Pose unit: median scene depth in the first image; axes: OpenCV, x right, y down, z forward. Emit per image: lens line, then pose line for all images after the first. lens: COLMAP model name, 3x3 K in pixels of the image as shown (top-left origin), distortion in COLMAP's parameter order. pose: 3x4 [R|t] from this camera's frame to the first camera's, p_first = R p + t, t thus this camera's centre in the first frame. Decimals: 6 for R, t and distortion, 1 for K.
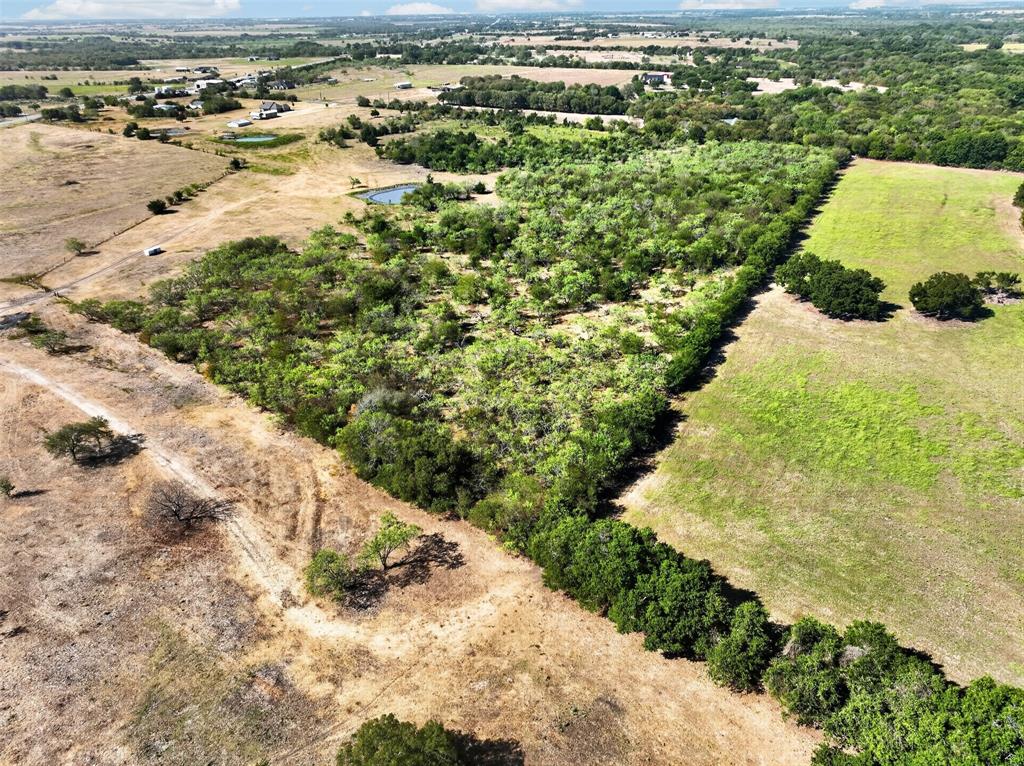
lens RADIAL K [[719.6, 0, 511.3], [0, 719.6, 384.0], [0, 0, 1]] dist [-0.001276, 0.016391]
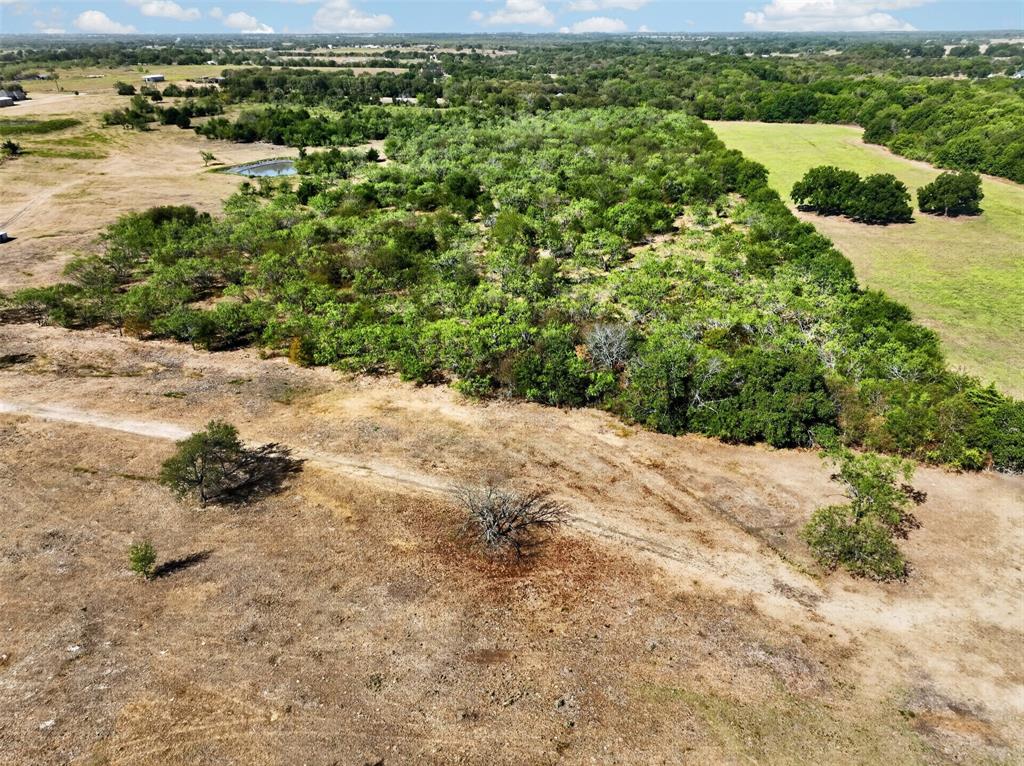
lens RADIAL K [[719.6, 0, 512.1], [0, 719.6, 383.6], [0, 0, 1]] dist [-0.001276, 0.016391]
pose [[0.921398, -0.159472, 0.354393, -0.421811], [0.170394, 0.985376, 0.000395, 0.041971], [-0.349274, 0.060023, 0.935096, 0.277836]]
